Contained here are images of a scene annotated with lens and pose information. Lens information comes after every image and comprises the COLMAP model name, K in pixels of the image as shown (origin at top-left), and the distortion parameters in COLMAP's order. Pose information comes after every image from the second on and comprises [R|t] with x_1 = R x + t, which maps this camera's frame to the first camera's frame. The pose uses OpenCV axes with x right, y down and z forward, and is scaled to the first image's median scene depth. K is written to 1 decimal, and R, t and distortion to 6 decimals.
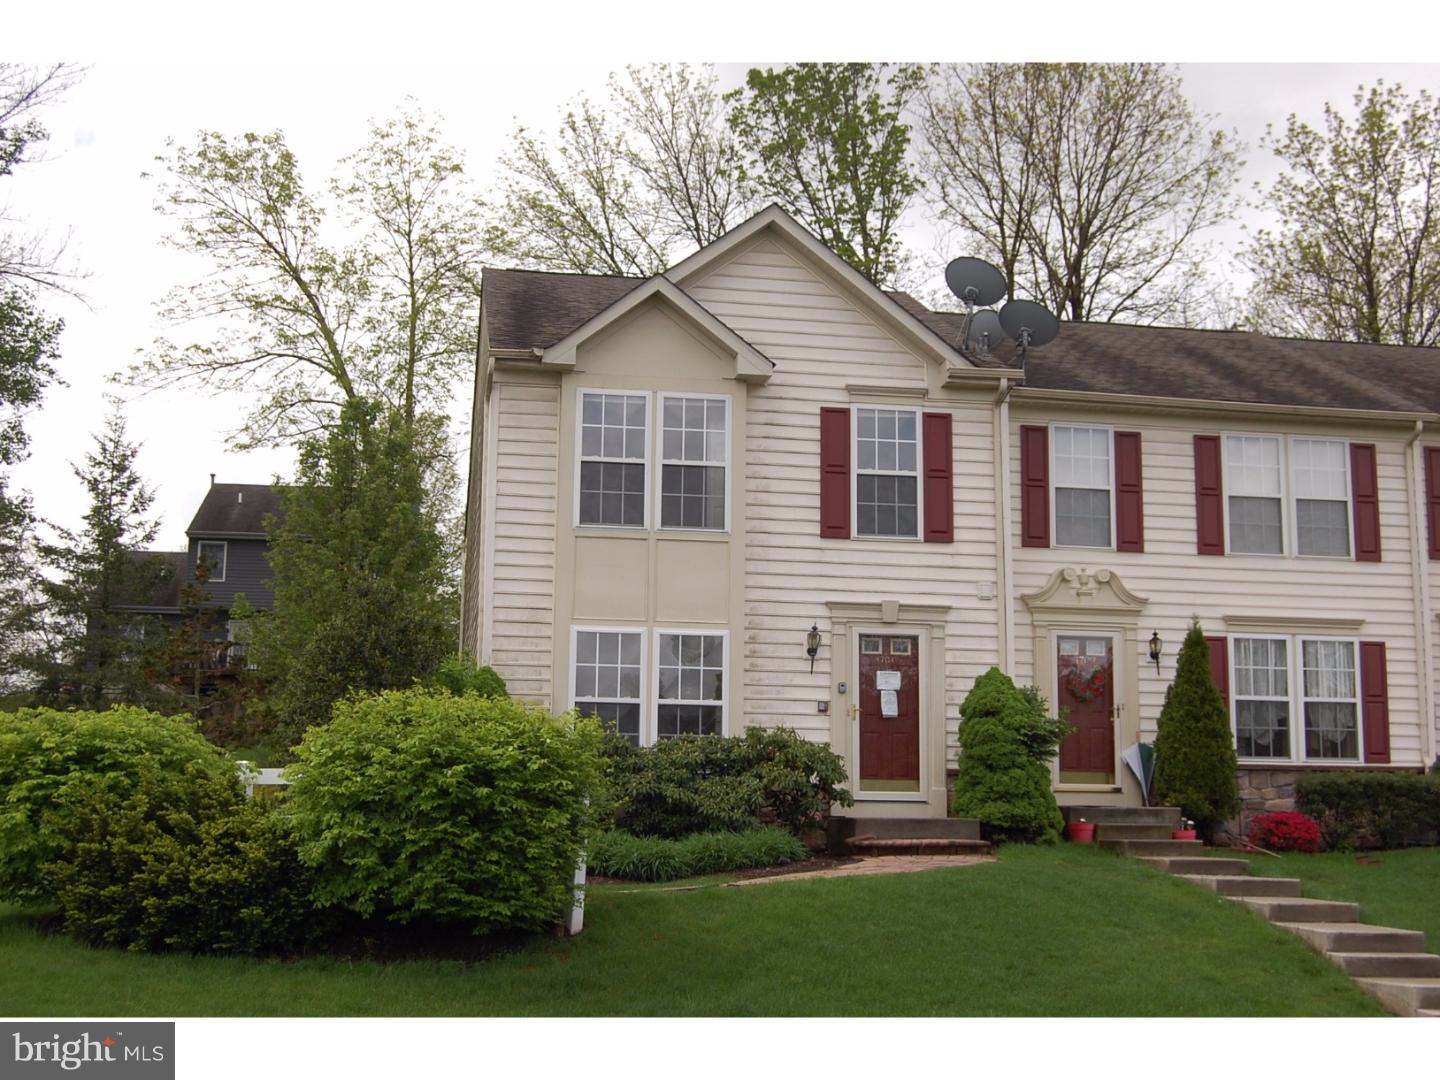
lens RADIAL K [[1949.6, 0, 720.3], [0, 1949.6, 537.8], [0, 0, 1]] dist [-0.042486, 0.000000]
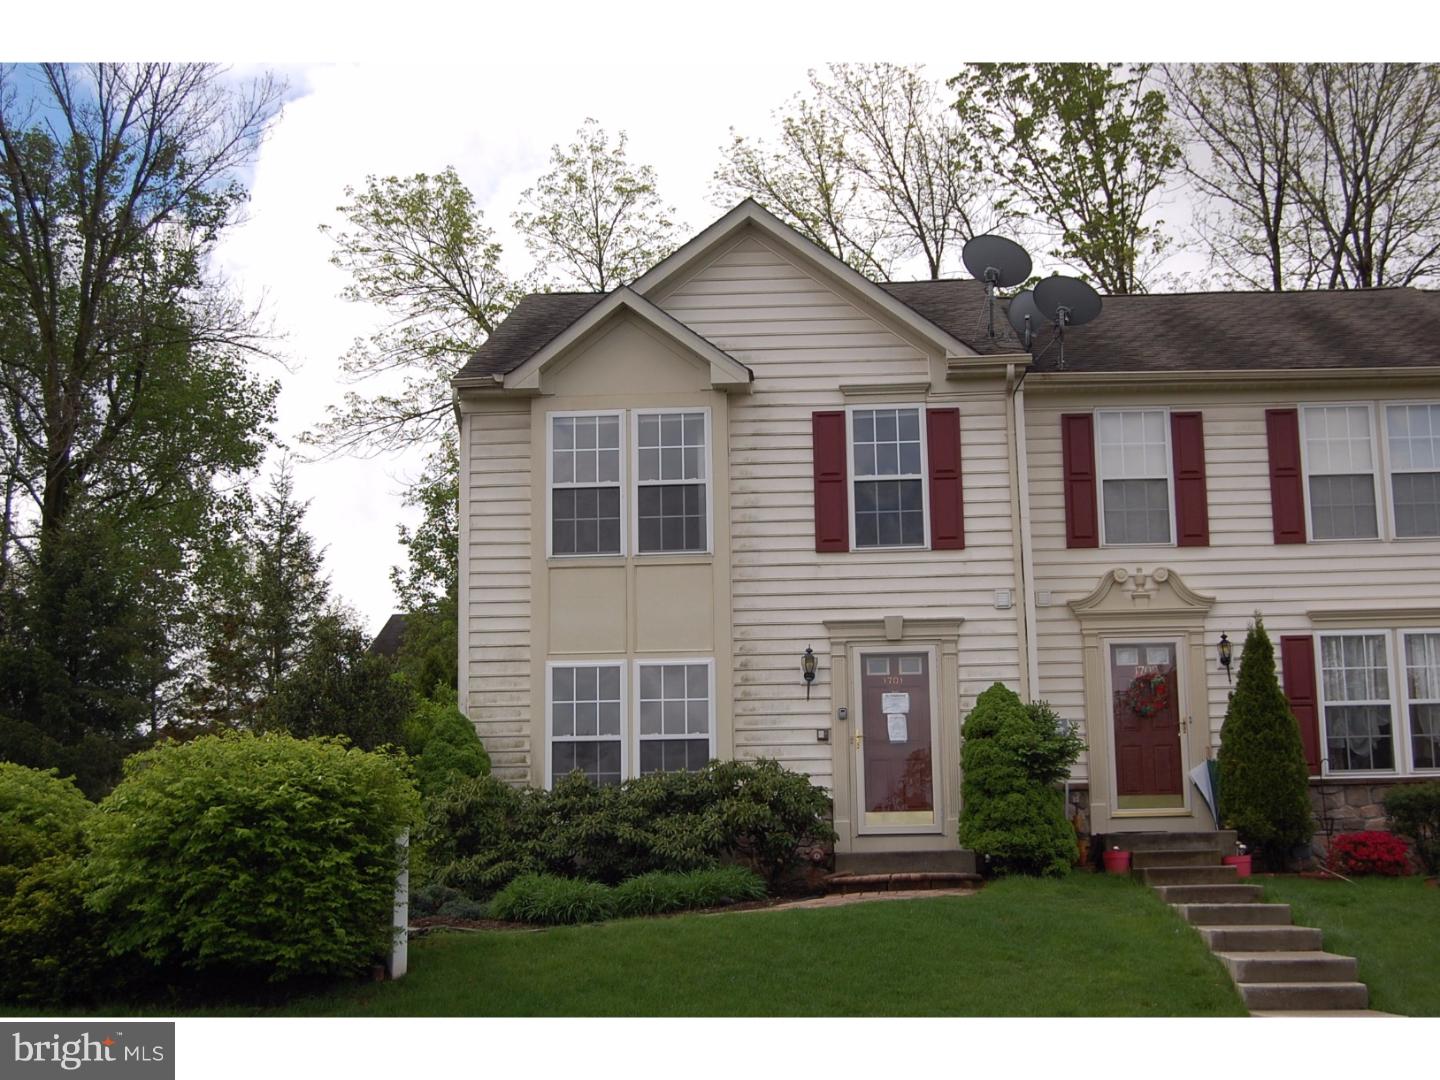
lens RADIAL K [[2122.7, 0, 719.9], [0, 2122.7, 543.1], [0, 0, 1]] dist [-0.027068, 0.000000]
pose [[0.975357, -0.065797, -0.210593, 0.217804], [0.062365, 0.997791, -0.022902, 0.015504], [0.211634, 0.009204, 0.977306, 0.004698]]
